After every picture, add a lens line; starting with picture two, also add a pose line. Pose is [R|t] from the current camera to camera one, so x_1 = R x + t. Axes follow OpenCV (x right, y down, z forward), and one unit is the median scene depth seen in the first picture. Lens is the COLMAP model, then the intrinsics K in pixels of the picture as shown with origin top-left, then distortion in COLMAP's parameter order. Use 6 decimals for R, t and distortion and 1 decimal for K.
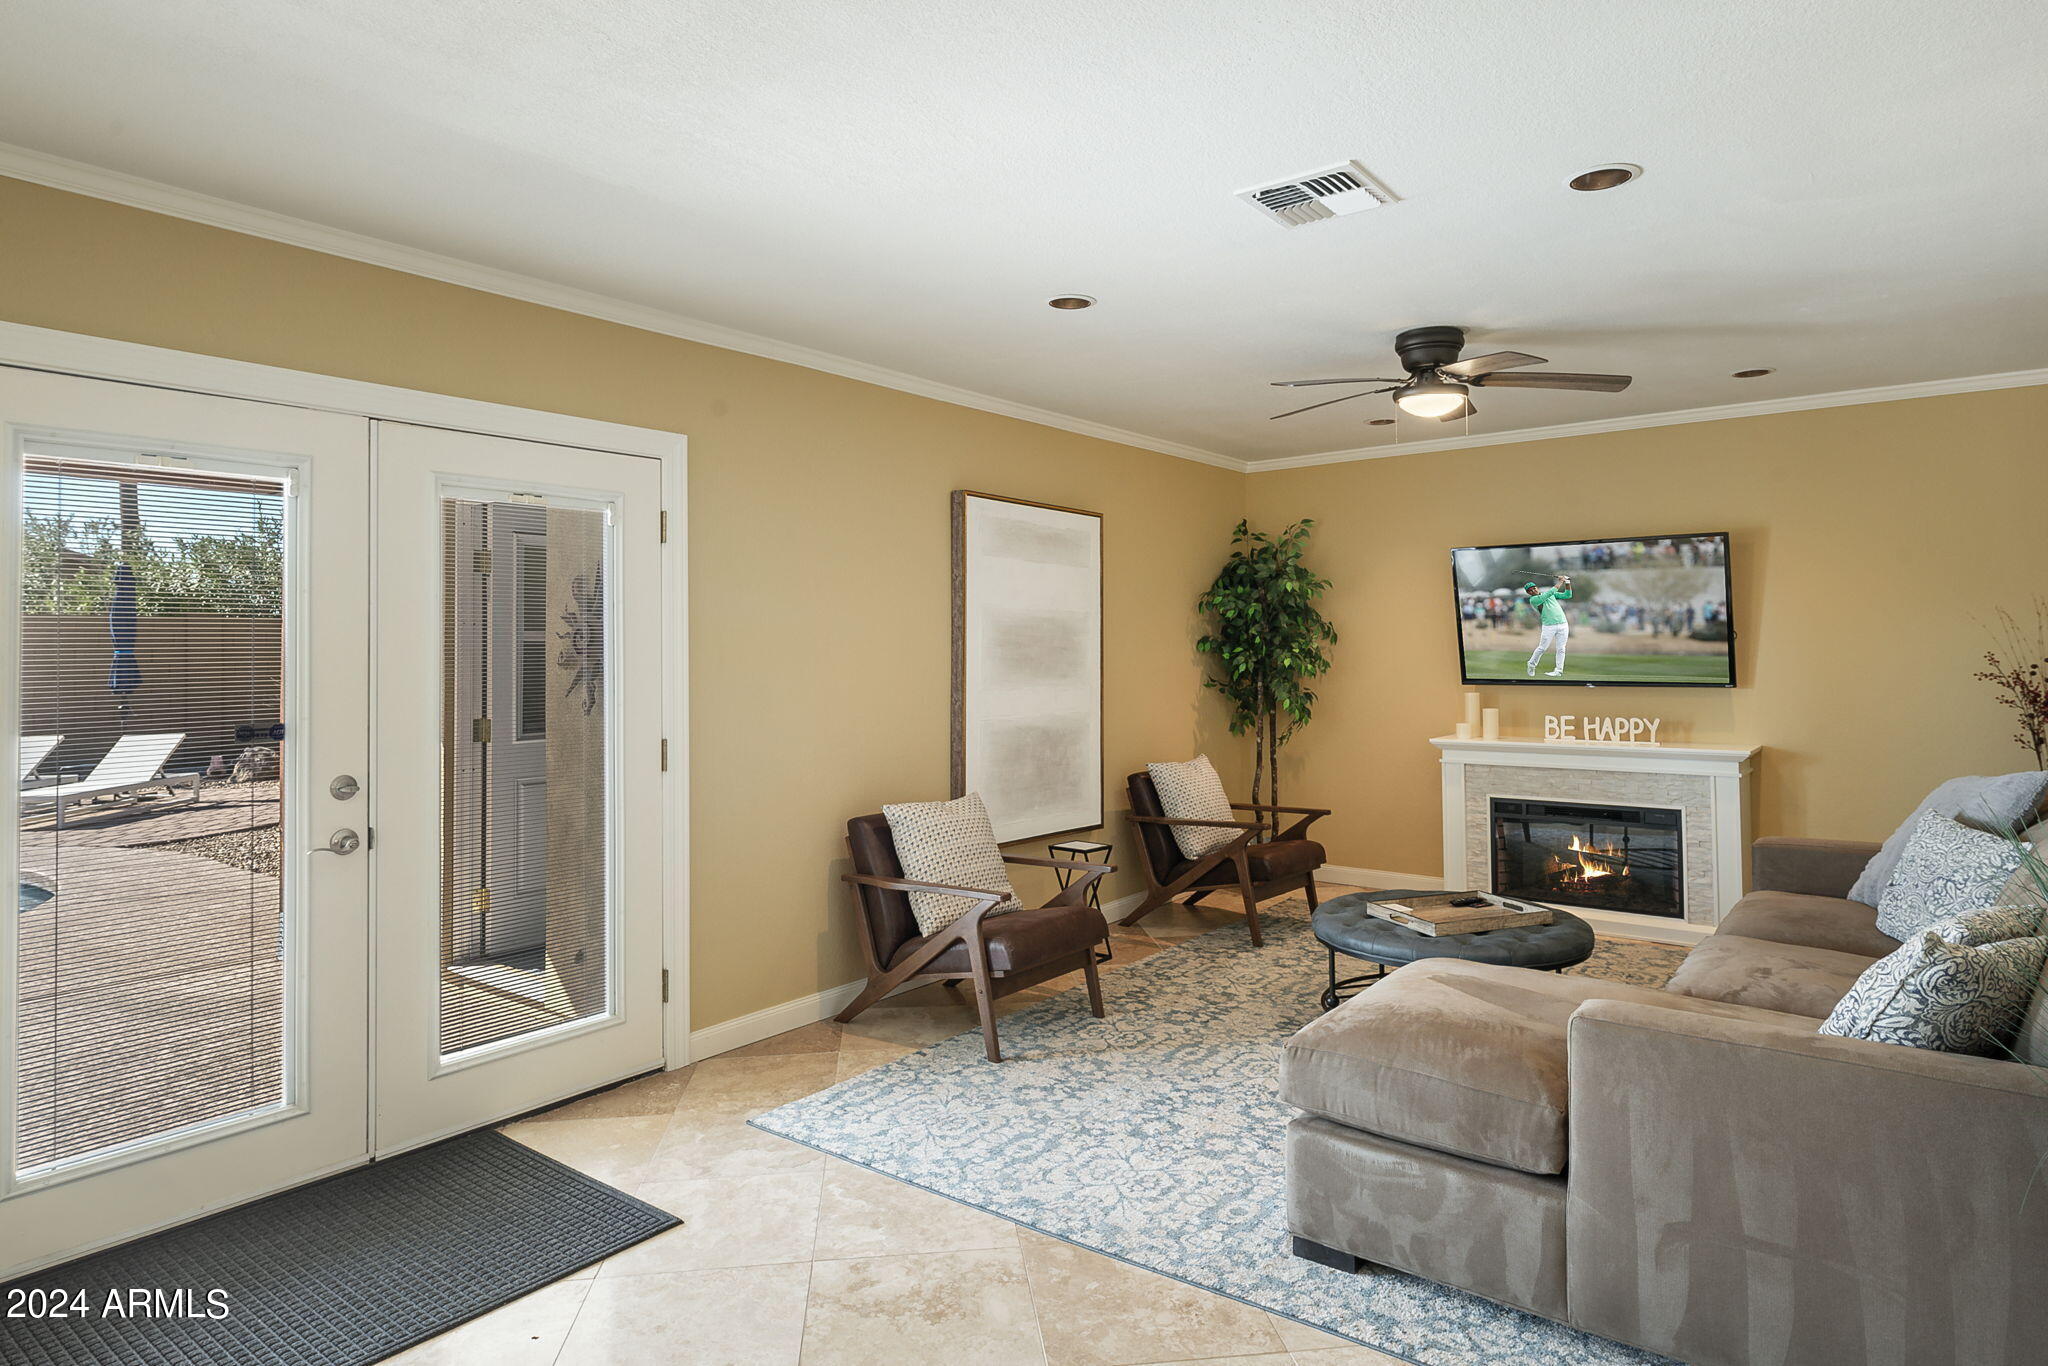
lens RADIAL K [[1171.0, 0, 1036.0], [0, 1171.0, 647.1], [0, 0, 1]] dist [-0.000546, -0.001184]
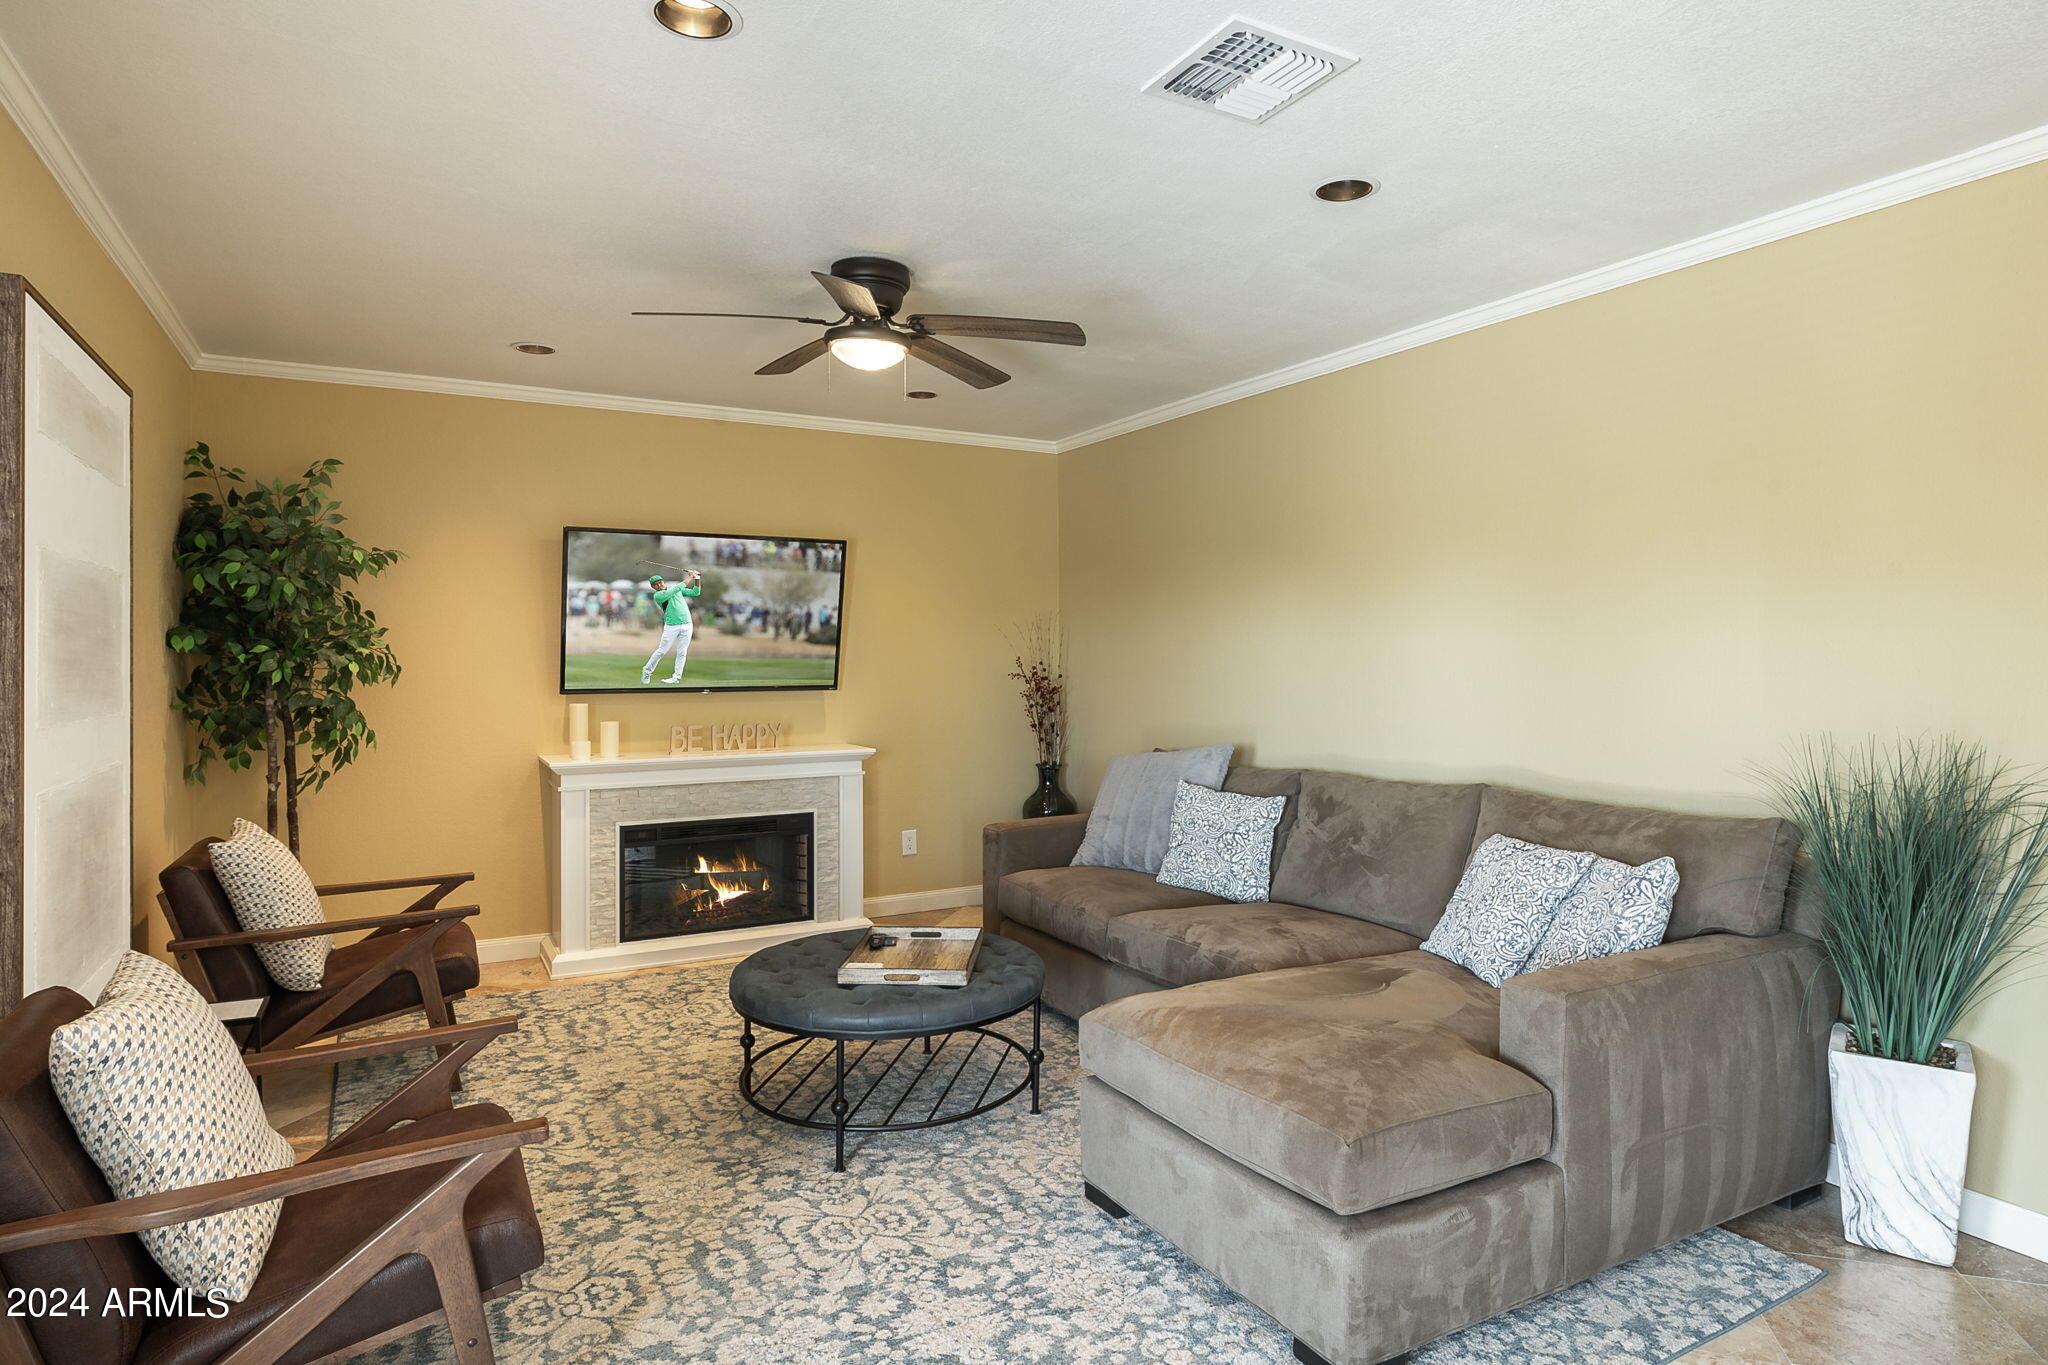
lens RADIAL K [[1152.5, 0, 1054.7], [0, 1152.5, 675.6], [0, 0, 1]] dist [-0.000336, 0.000007]
pose [[0.390393, -0.010352, 0.920590, -0.268210], [-0.005667, 0.999891, 0.013647, 0.006636], [-0.920631, -0.010544, 0.390292, 0.407811]]
